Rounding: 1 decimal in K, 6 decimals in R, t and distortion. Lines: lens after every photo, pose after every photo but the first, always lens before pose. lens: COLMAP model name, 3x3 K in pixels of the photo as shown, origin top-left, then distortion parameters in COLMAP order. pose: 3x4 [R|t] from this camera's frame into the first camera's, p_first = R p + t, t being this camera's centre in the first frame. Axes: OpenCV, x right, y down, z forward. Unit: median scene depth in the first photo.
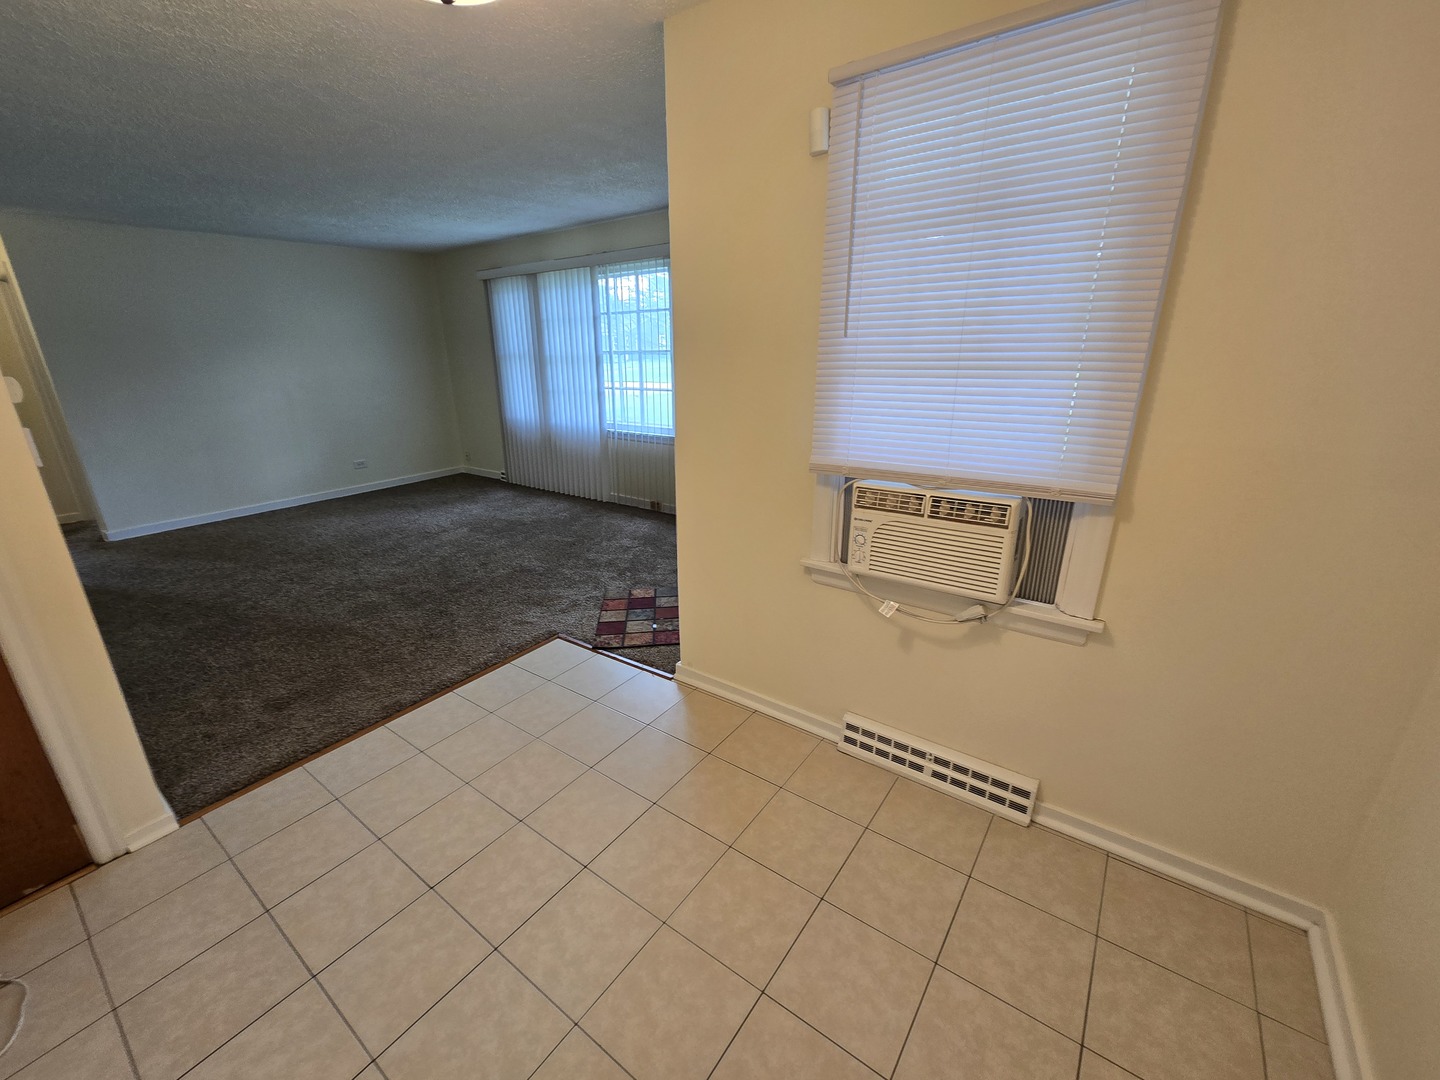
lens RADIAL K [[589.3, 0, 707.1], [0, 589.3, 550.3], [0, 0, 1]] dist [-0.000757, 0.000294]
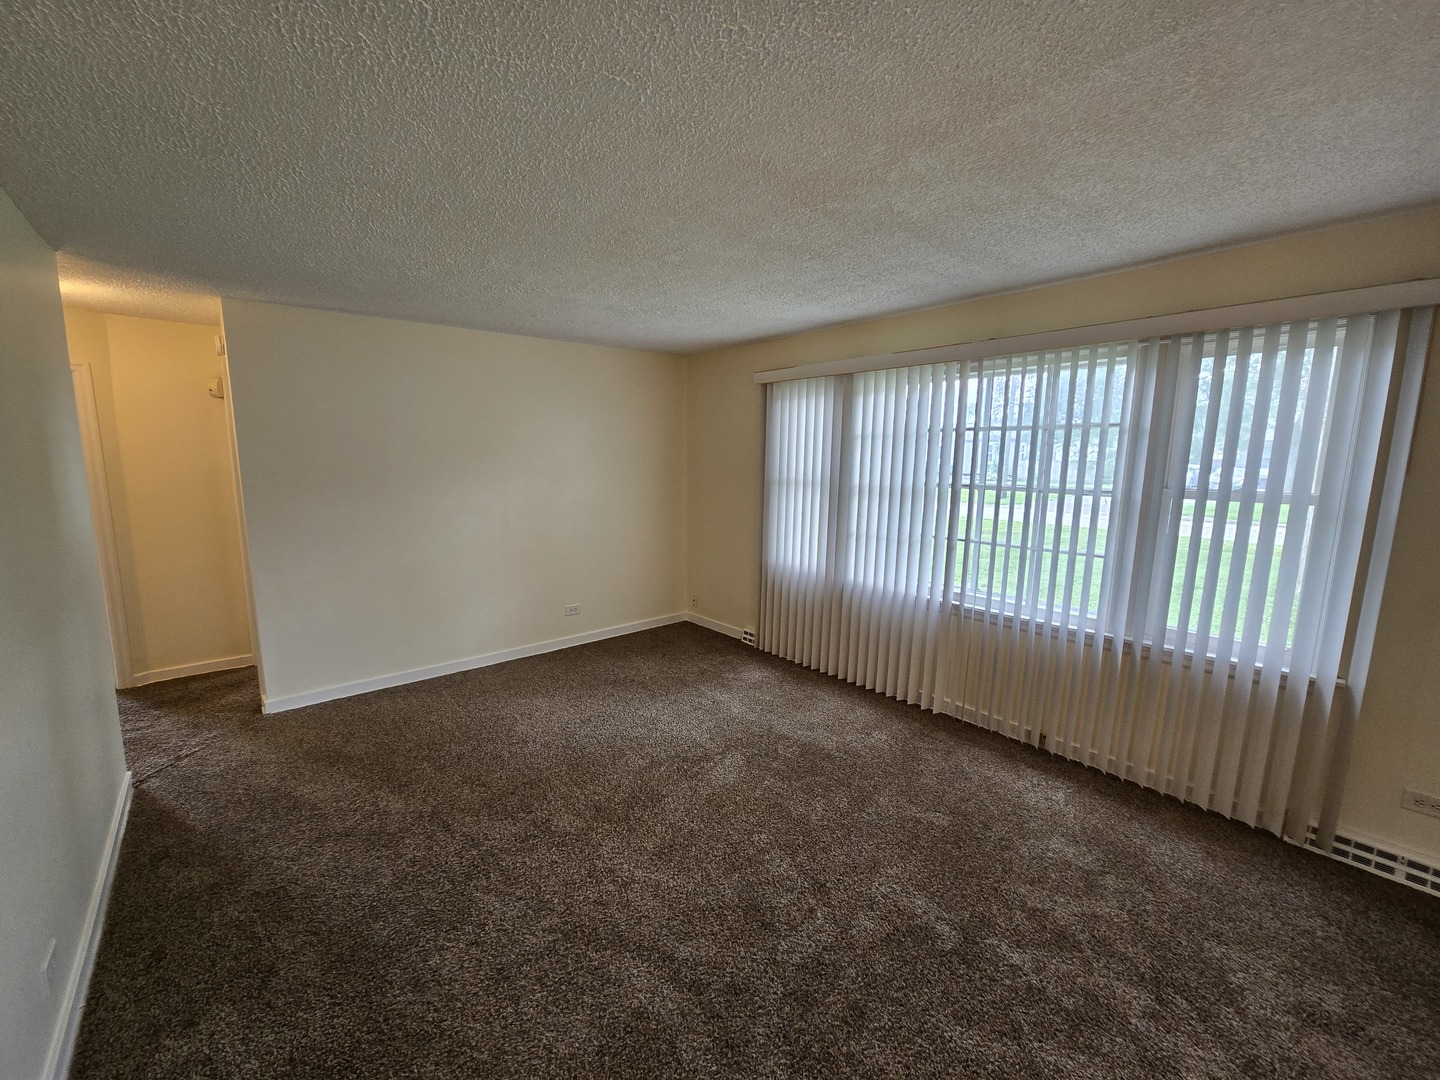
lens RADIAL K [[594.4, 0, 713.5], [0, 594.4, 545.6], [0, 0, 1]] dist [0.001318, 0.000336]
pose [[0.973940, 0.057284, -0.219451, -0.398084], [-0.096011, 0.980739, -0.170095, -0.184936], [0.205480, 0.186732, 0.960681, 0.453317]]
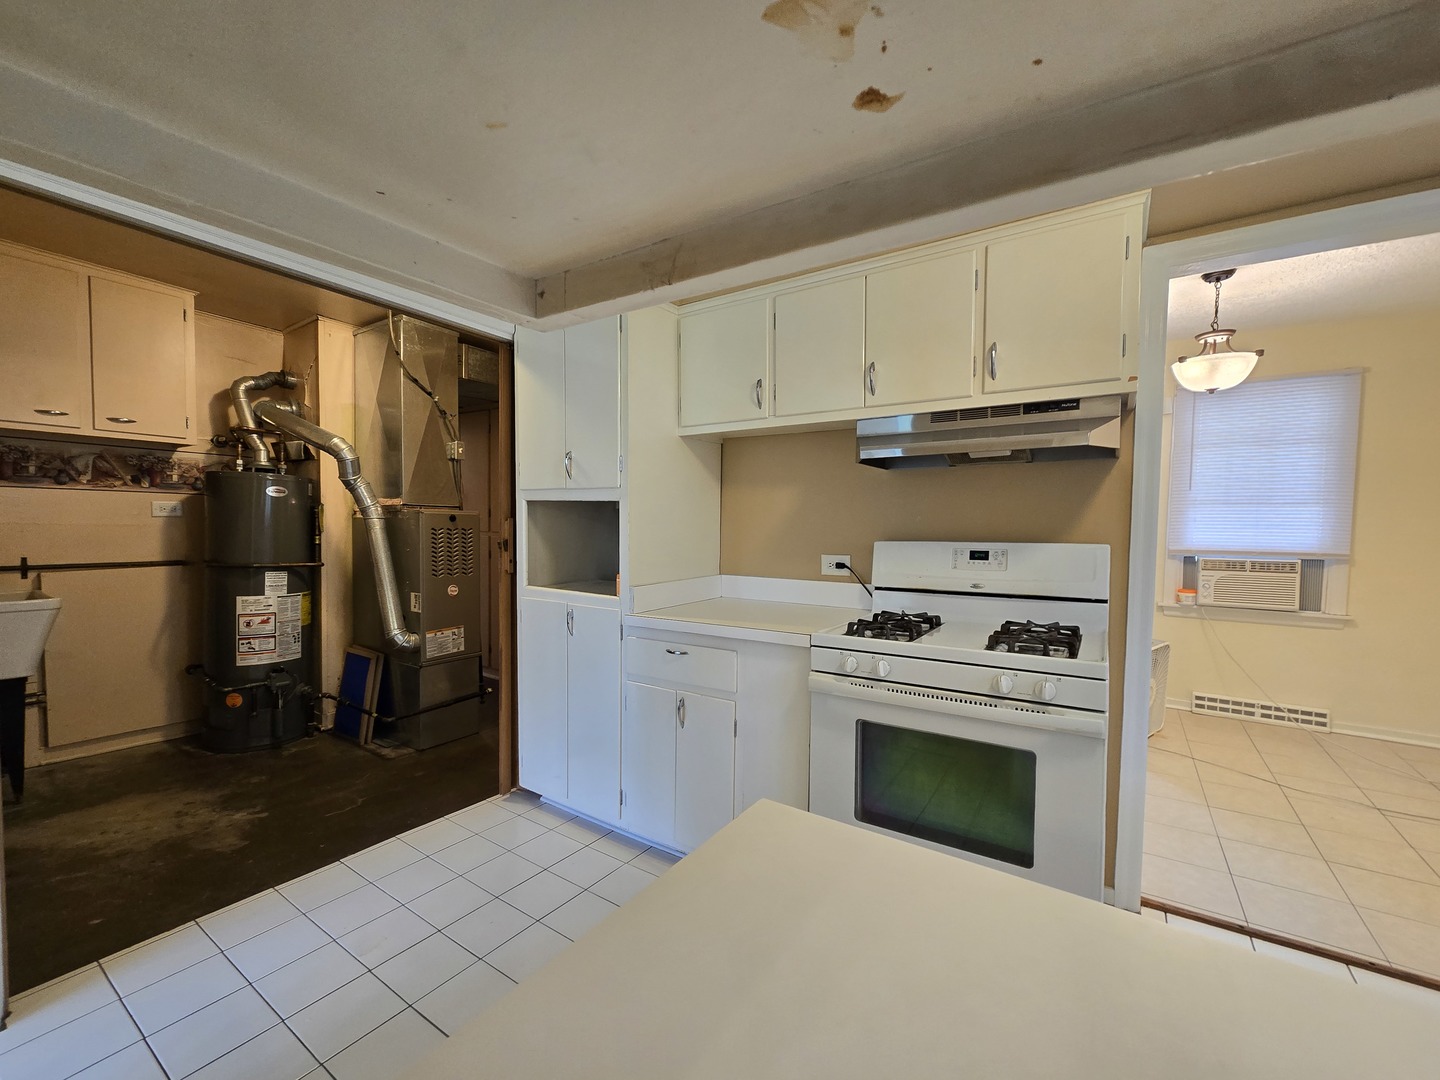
lens RADIAL K [[589.3, 0, 707.1], [0, 589.3, 550.3], [0, 0, 1]] dist [-0.000757, 0.000294]
pose [[0.998405, 0.016966, 0.053849, -0.733838], [-0.001283, 0.960354, -0.278782, 0.202260], [-0.056444, 0.278268, 0.958844, -0.407291]]
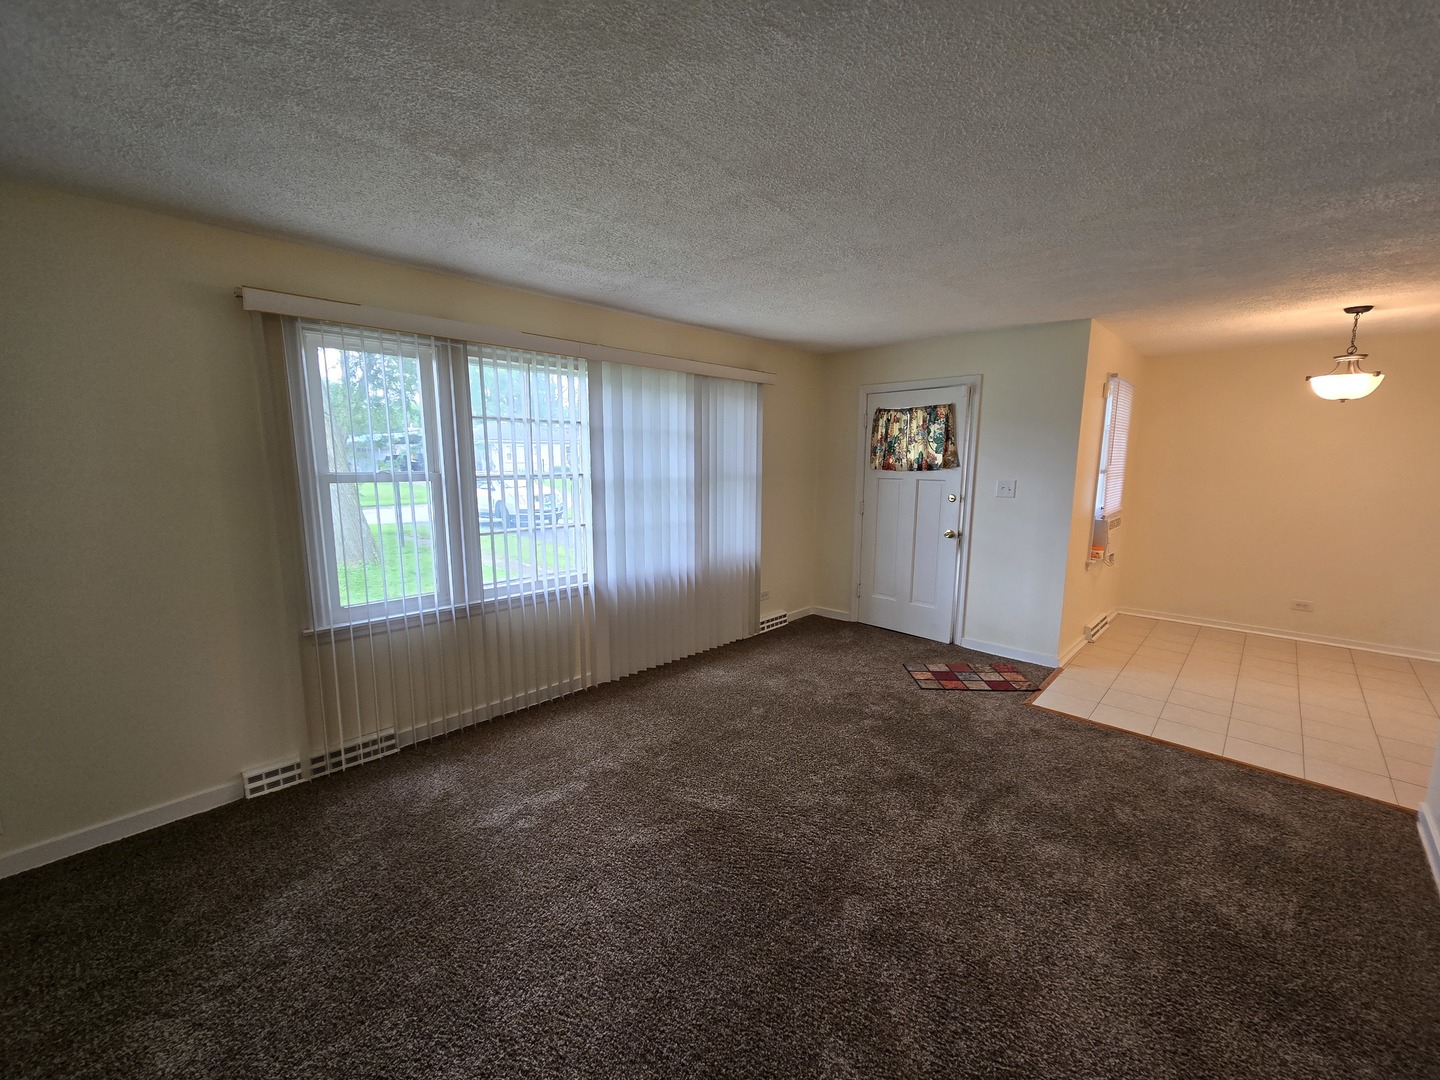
lens RADIAL K [[594.4, 0, 713.5], [0, 594.4, 545.6], [0, 0, 1]] dist [0.001318, 0.000336]
pose [[0.118438, -0.133149, 0.983994, -1.163106], [0.320403, 0.943086, 0.089049, -0.366998], [-0.939848, 0.304728, 0.154358, 1.047411]]
